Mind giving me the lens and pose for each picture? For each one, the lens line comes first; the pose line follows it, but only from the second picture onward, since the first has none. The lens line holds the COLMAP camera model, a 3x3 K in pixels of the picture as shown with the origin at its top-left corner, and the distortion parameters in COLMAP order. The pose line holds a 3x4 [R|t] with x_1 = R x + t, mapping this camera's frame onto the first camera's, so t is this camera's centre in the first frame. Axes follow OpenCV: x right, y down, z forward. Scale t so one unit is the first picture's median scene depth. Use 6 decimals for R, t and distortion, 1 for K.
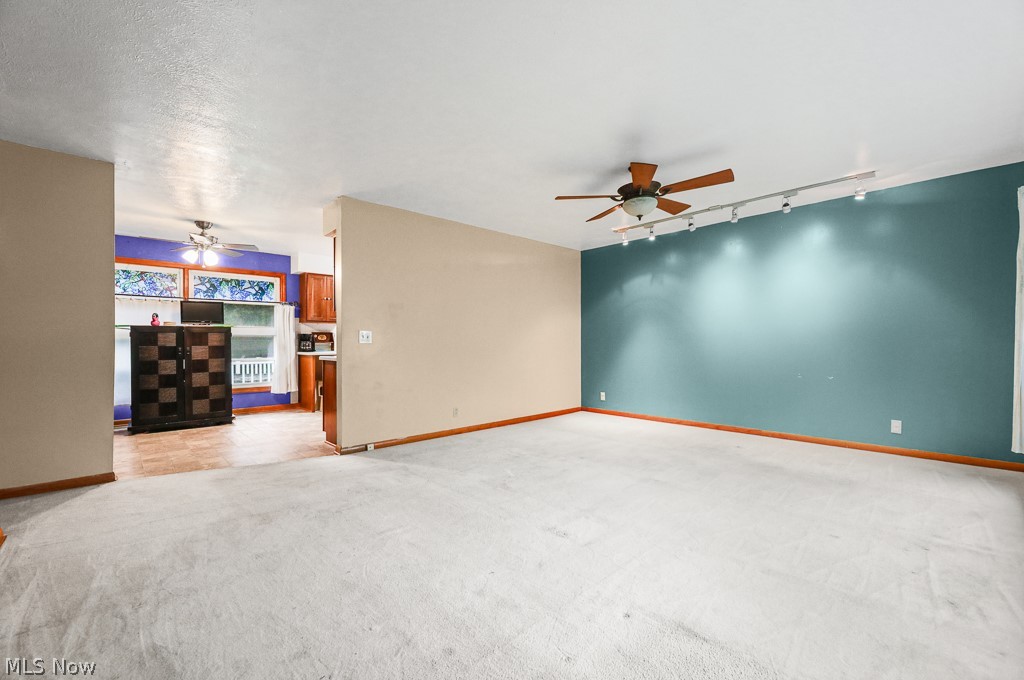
lens RADIAL K [[420.8, 0, 511.0], [0, 420.8, 342.3], [0, 0, 1]] dist [-0.000078, -0.000002]
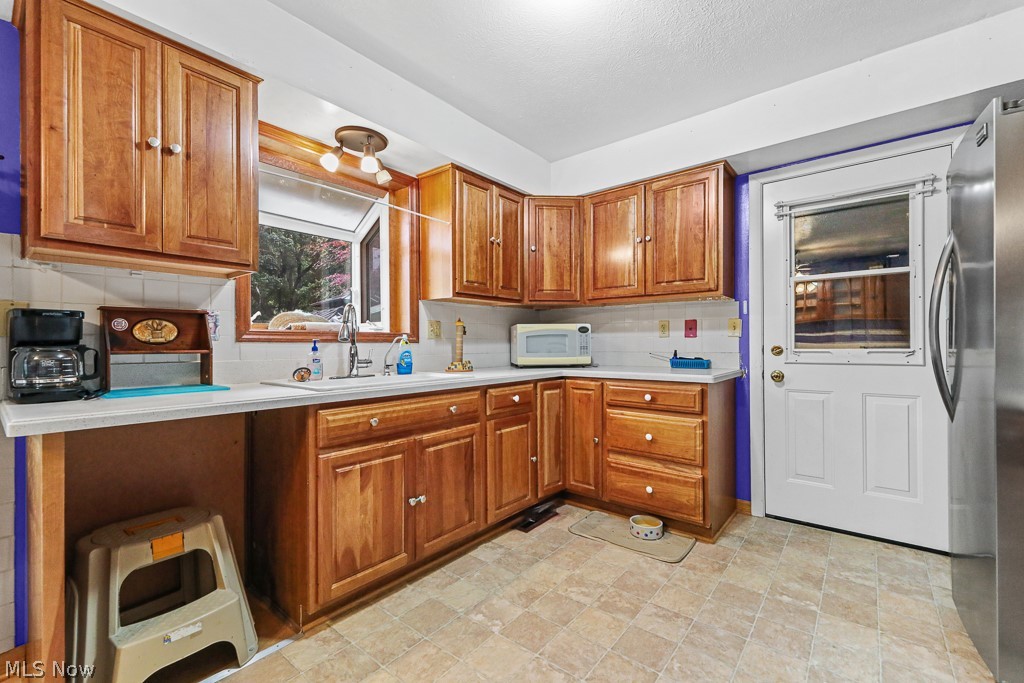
lens RADIAL K [[431.9, 0, 510.9], [0, 431.9, 342.9], [0, 0, 1]] dist [0.012902, -0.000235]
pose [[0.989296, -0.002427, 0.145905, -0.290389], [0.002435, 0.999997, 0.000126, -0.004458], [-0.145904, 0.000231, 0.989299, 0.735845]]
